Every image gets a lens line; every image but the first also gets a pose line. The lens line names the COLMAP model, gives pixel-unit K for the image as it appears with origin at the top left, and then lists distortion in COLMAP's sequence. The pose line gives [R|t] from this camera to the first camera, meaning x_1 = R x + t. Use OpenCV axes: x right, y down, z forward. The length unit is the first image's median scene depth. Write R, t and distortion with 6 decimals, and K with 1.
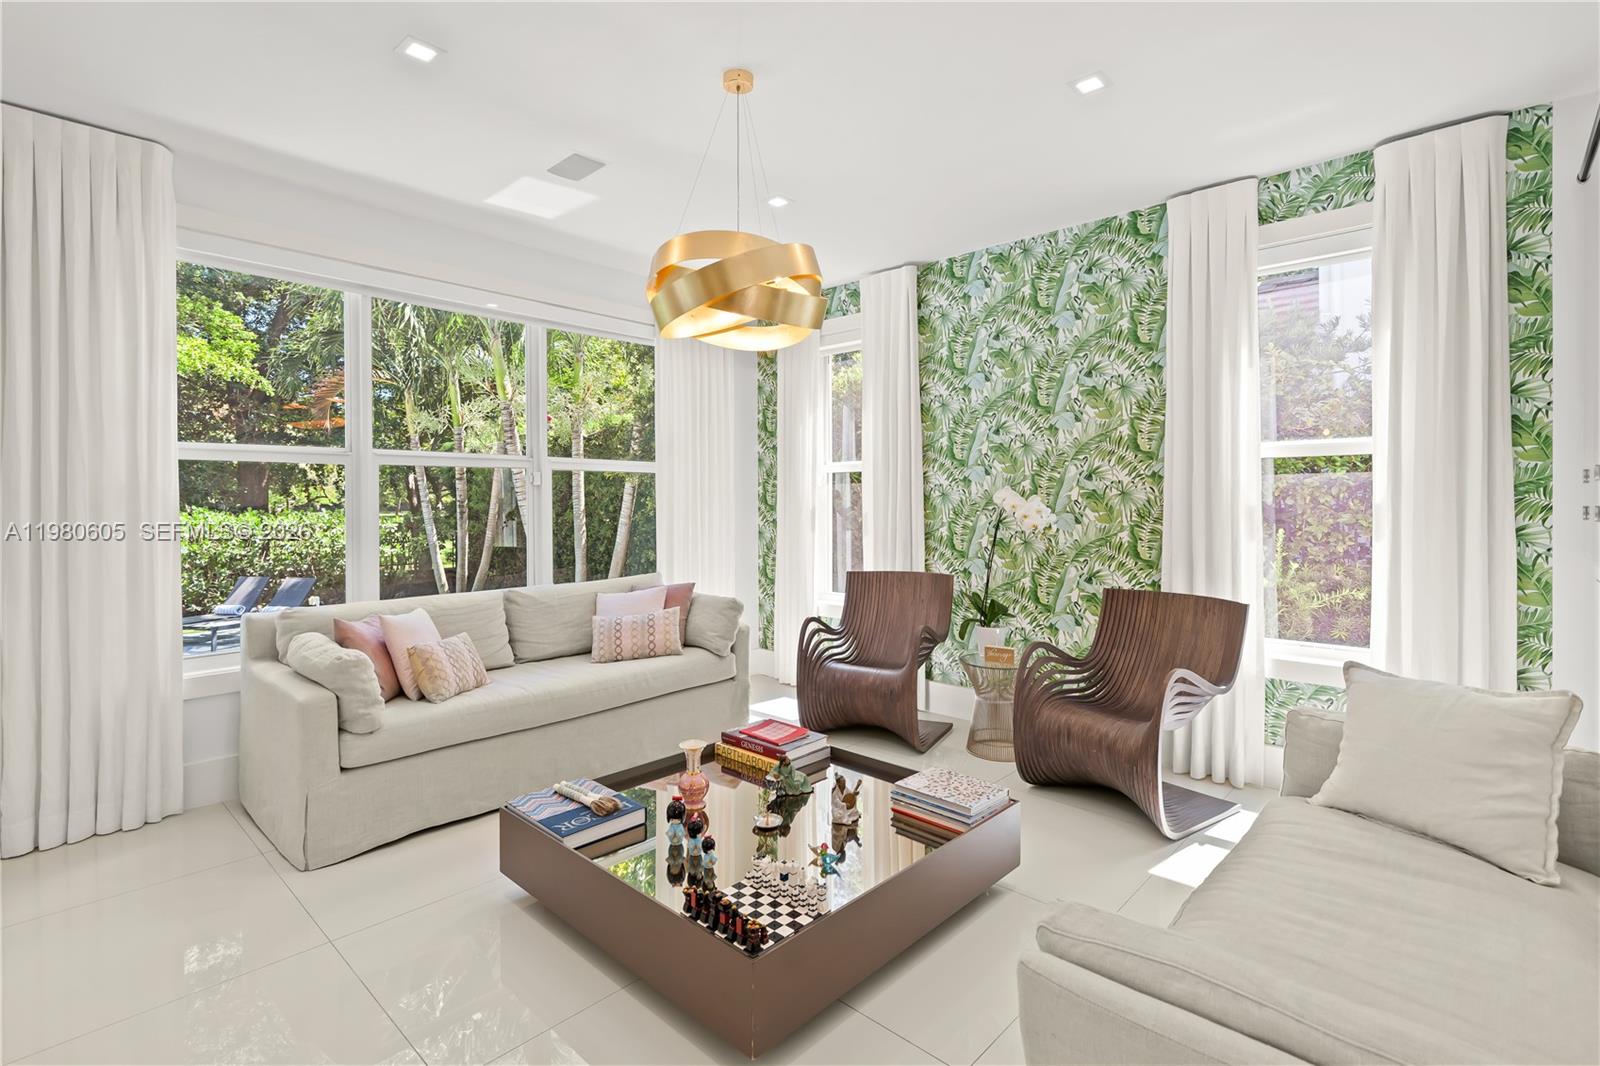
lens RADIAL K [[740.6, 0, 828.9], [0, 740.6, 498.3], [0, 0, 1]] dist [0.001769, 0.000000]
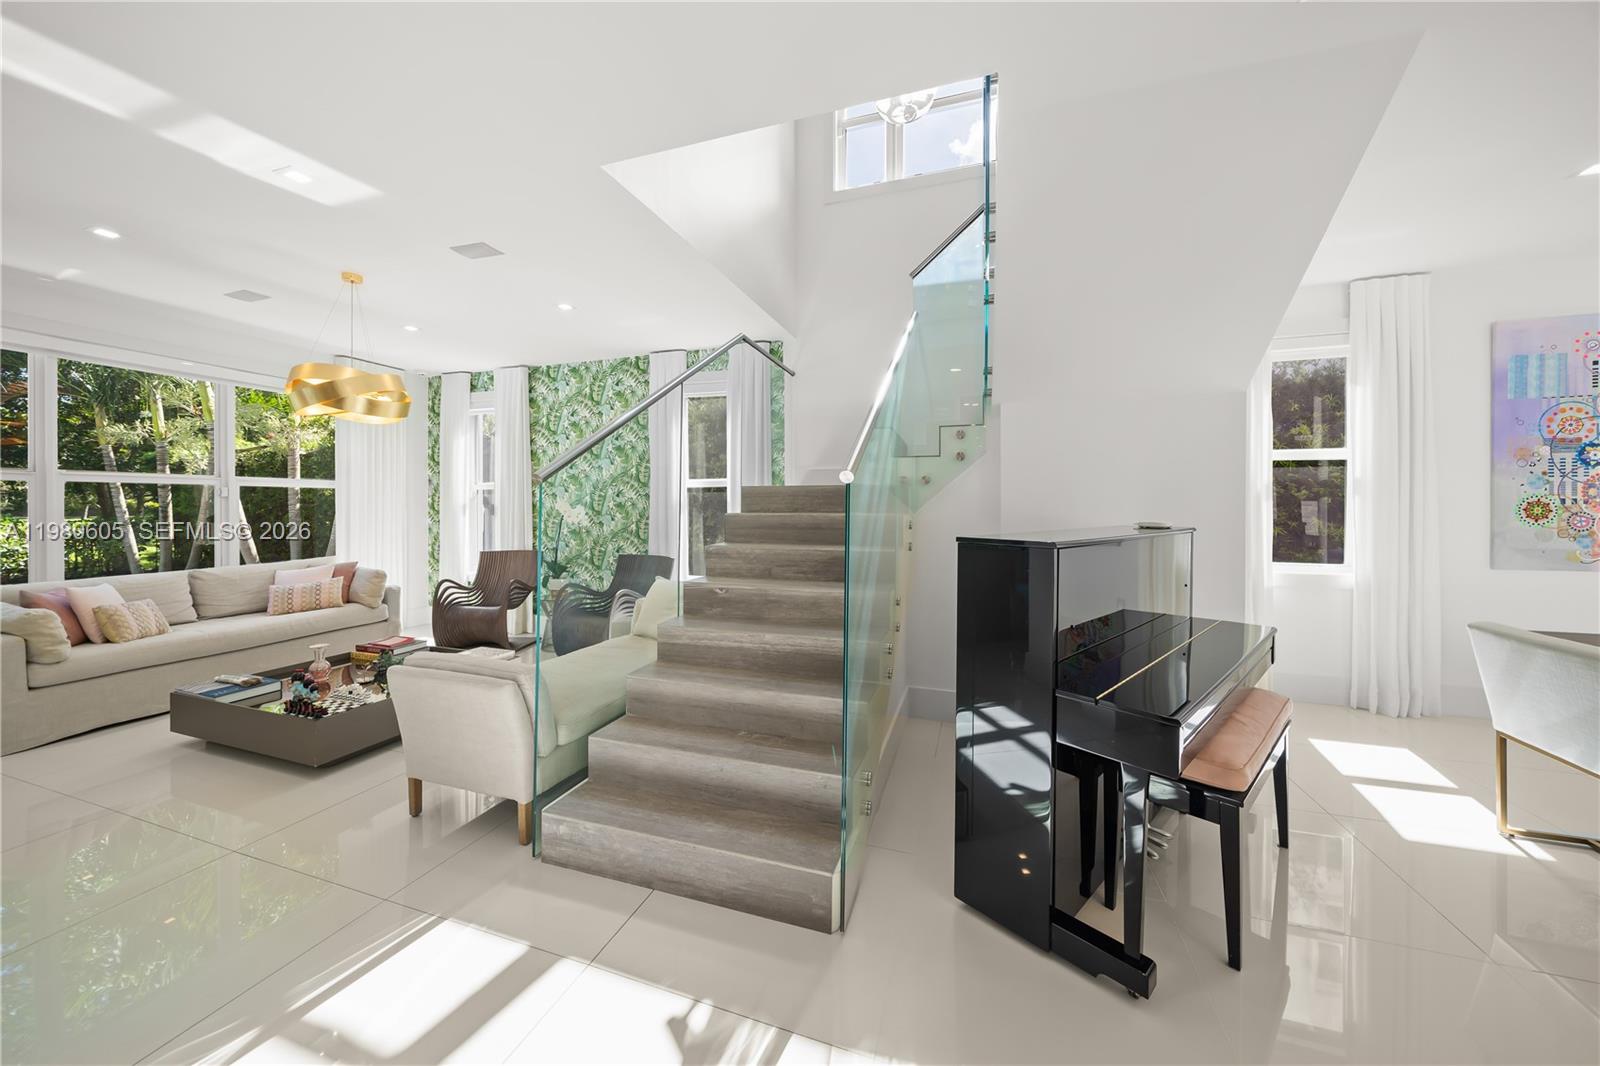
lens RADIAL K [[548.8, 0, 812.6], [0, 548.8, 501.4], [0, 0, 1]] dist [-0.004797, 0.000277]
pose [[0.920168, 0.003972, 0.391503, 0.261118], [-0.002205, 0.999985, -0.004962, -0.007394], [-0.391517, 0.003703, 0.920164, -0.449511]]
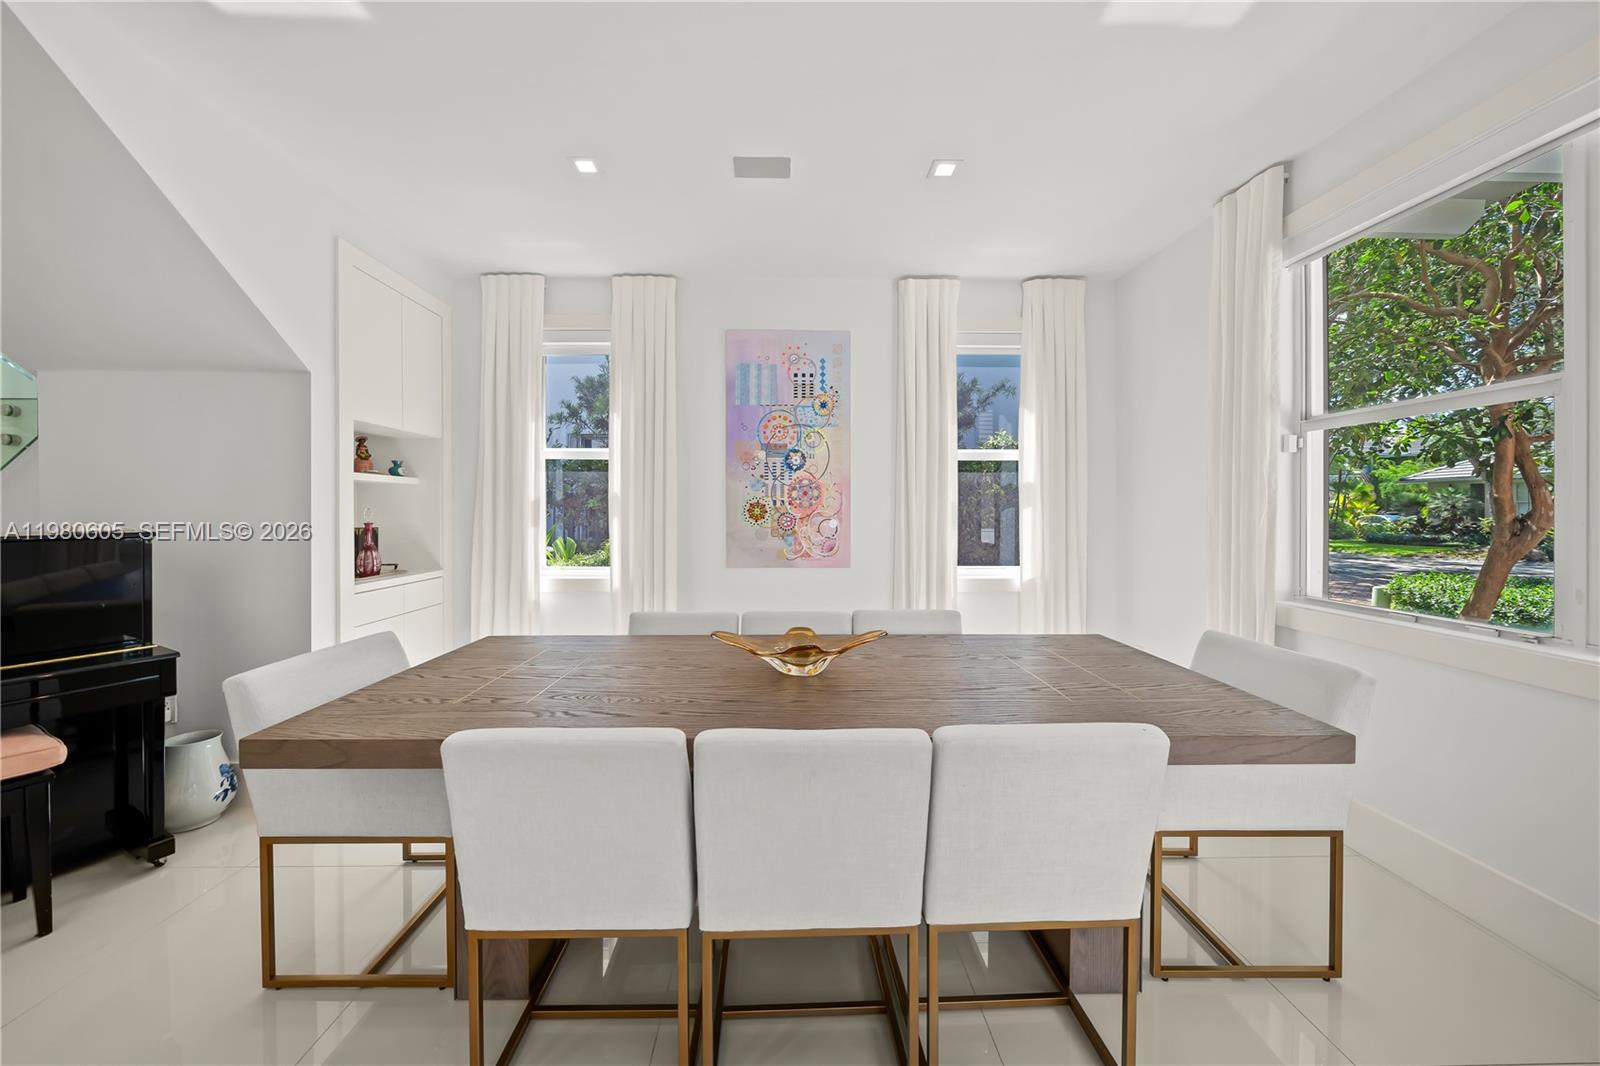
lens RADIAL K [[595.9, 0, 799.2], [0, 595.9, 509.5], [0, 0, 1]] dist [-0.000410, -0.000126]
pose [[0.738669, 0.005844, 0.674043, 1.023471], [-0.000182, 0.999964, -0.008471, 0.005182], [-0.674068, 0.006135, 0.738643, -0.886207]]
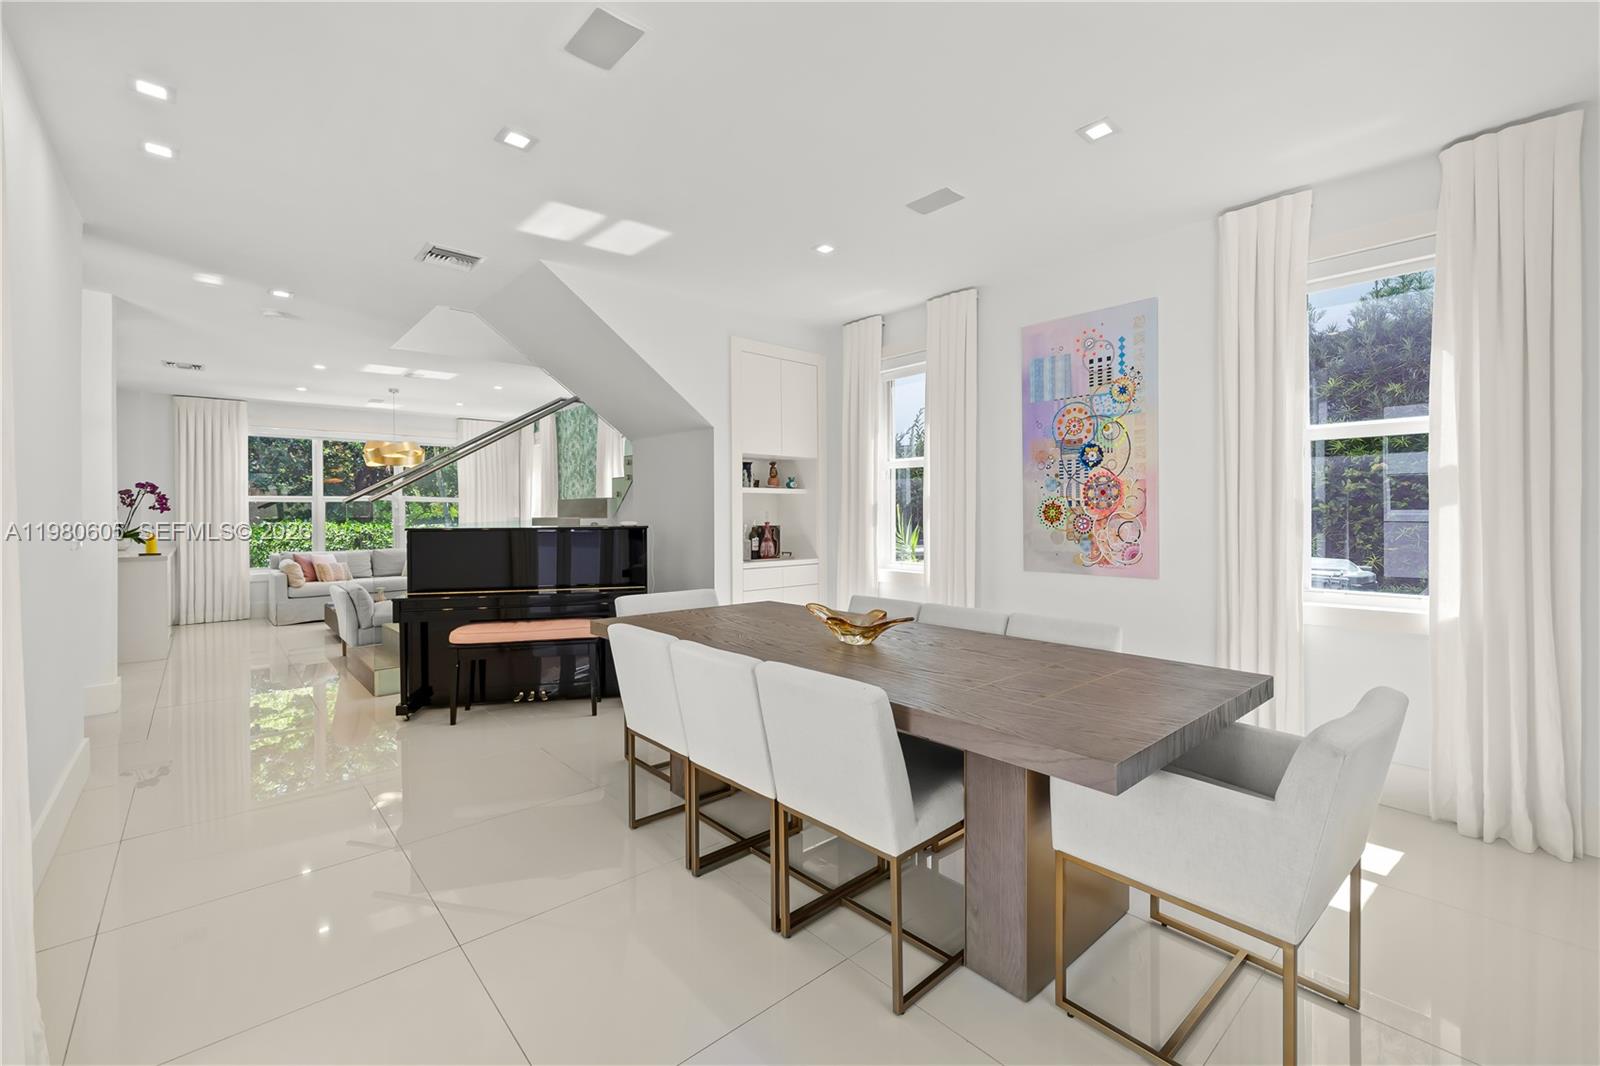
lens RADIAL K [[680.3, 0, 798.8], [0, 680.3, 512.8], [0, 0, 1]] dist [0.015281, -0.000001]
pose [[0.992282, -0.001107, -0.124001, 1.376324], [0.000554, 0.999990, -0.004493, 0.004651], [0.124004, 0.004390, 0.992272, -1.218411]]
